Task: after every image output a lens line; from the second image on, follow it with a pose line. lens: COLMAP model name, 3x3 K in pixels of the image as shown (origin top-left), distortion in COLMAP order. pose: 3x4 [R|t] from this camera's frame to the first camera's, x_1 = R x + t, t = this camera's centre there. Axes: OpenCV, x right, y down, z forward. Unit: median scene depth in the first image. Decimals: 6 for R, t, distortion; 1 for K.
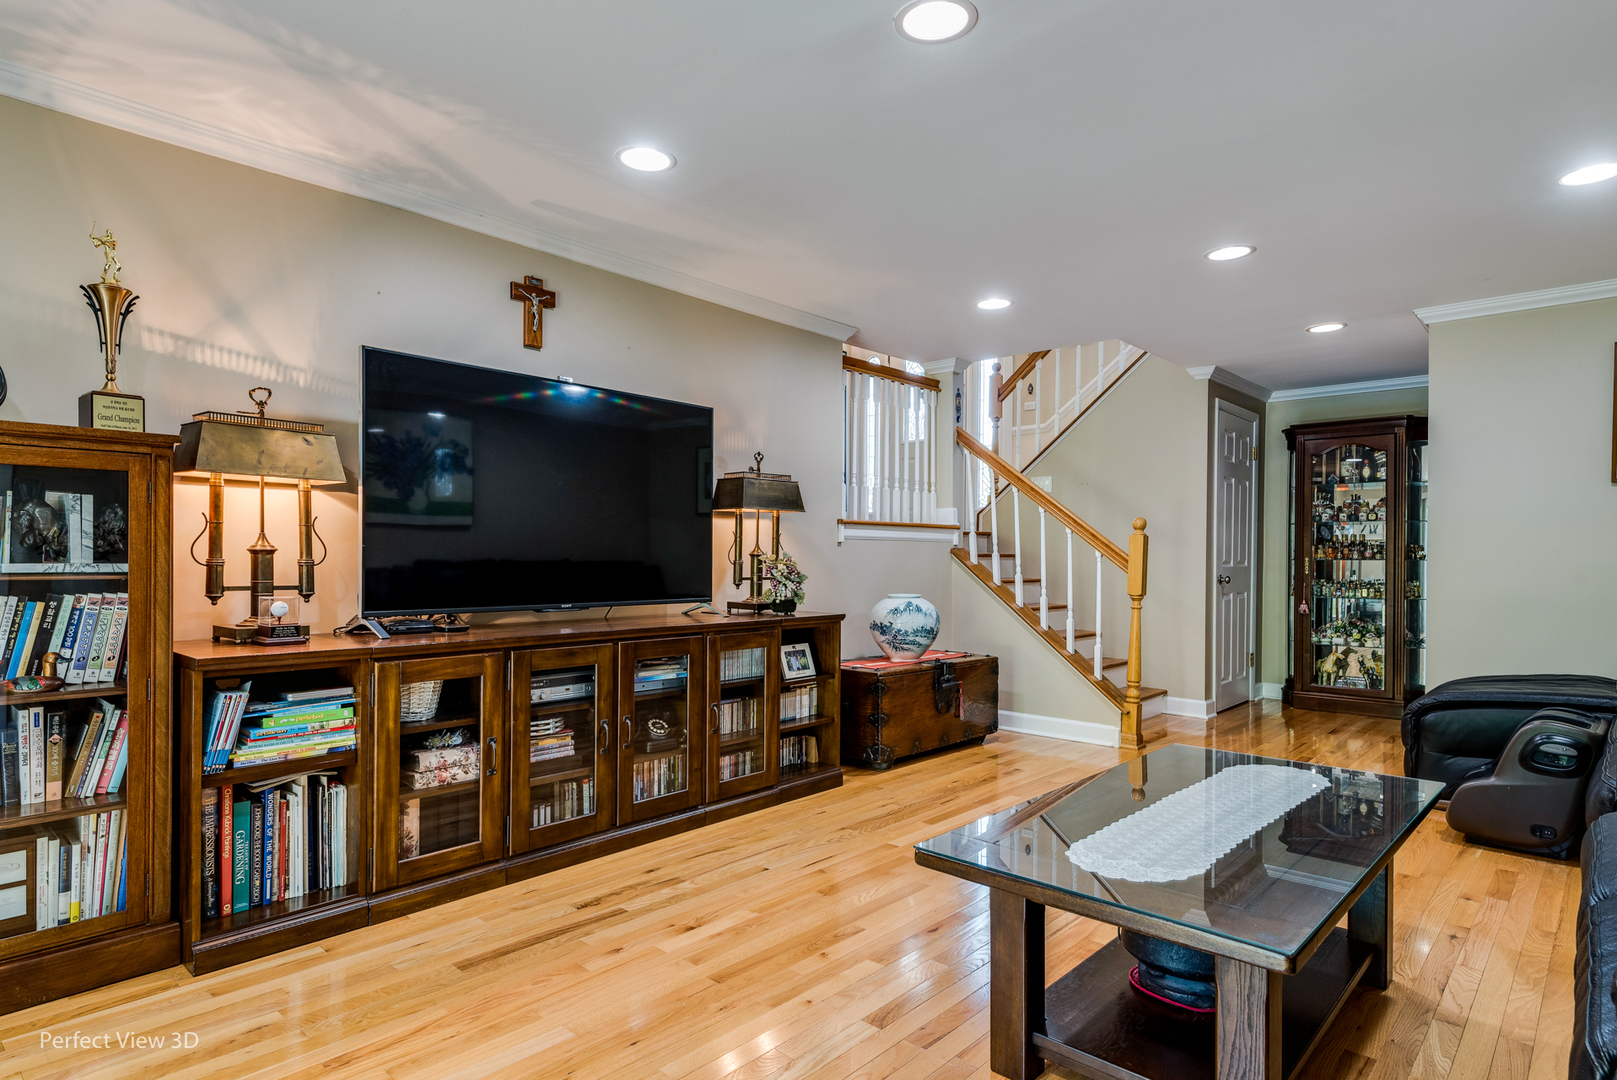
lens RADIAL K [[943.0, 0, 799.0], [0, 943.0, 569.8], [0, 0, 1]] dist [0.004492, 0.000729]
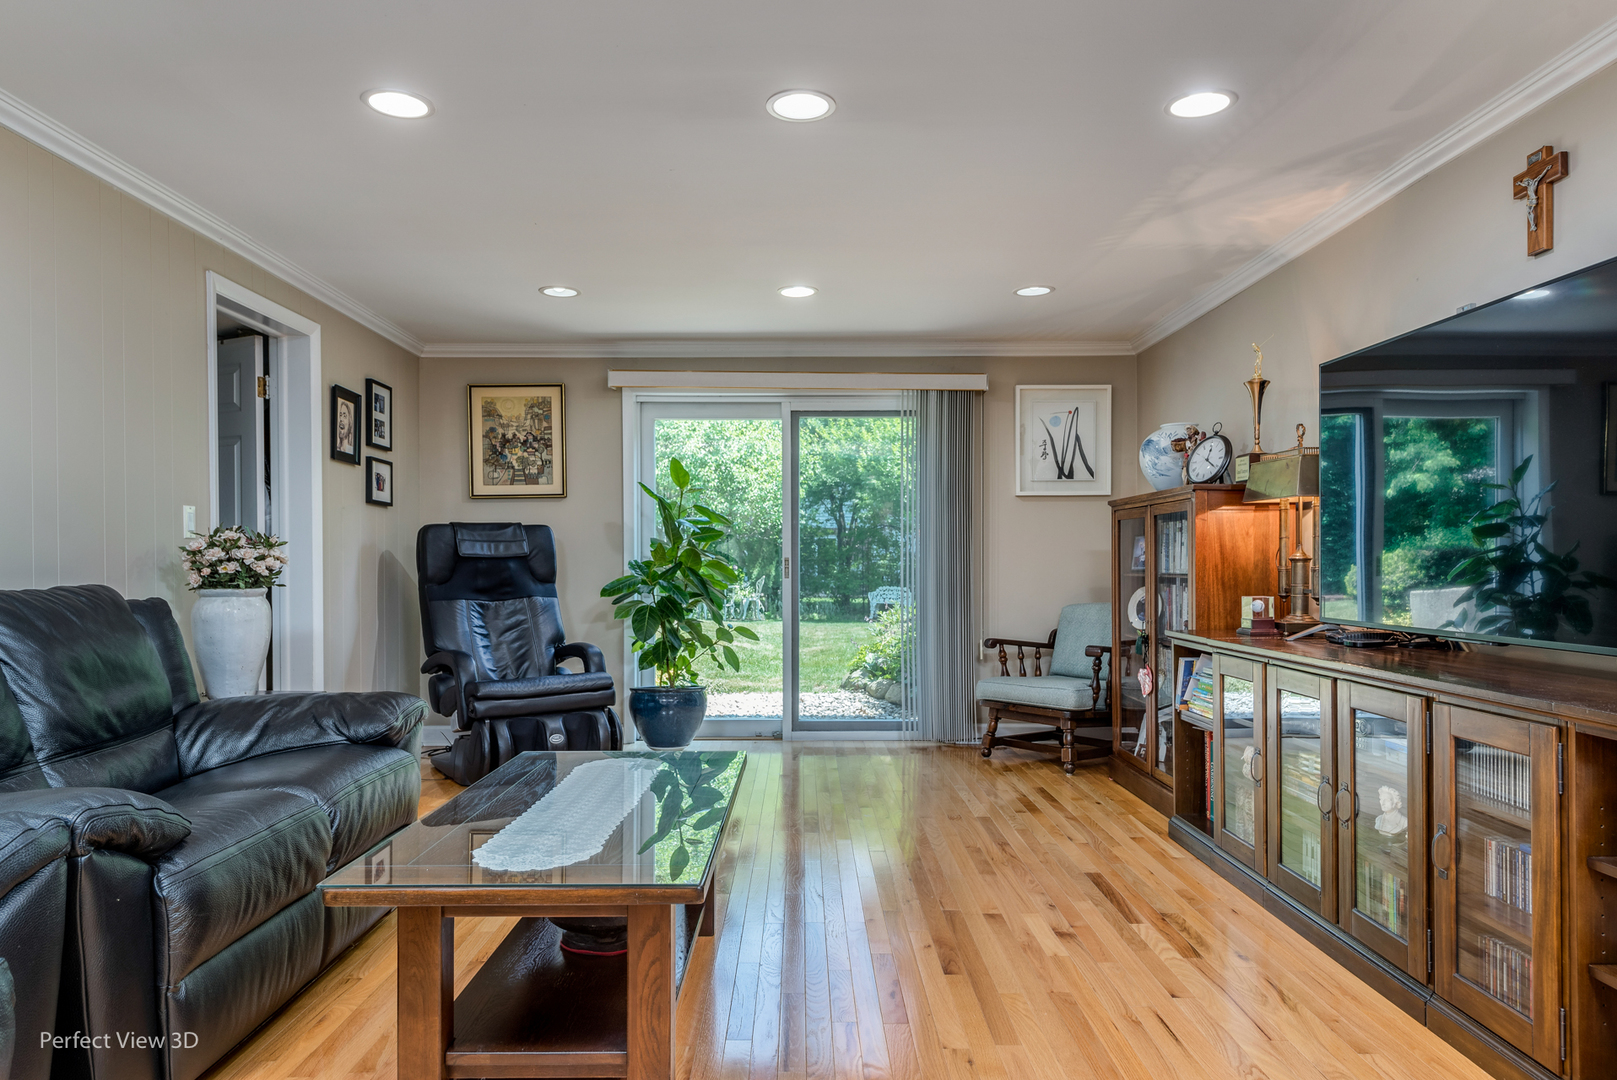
lens RADIAL K [[943.0, 0, 799.0], [0, 943.0, 569.8], [0, 0, 1]] dist [0.004492, 0.000729]
pose [[-0.729253, 0.006046, -0.684217, 0.731657], [-0.006099, 0.999864, 0.015336, -0.020368], [0.684217, 0.015356, -0.729117, 1.450740]]
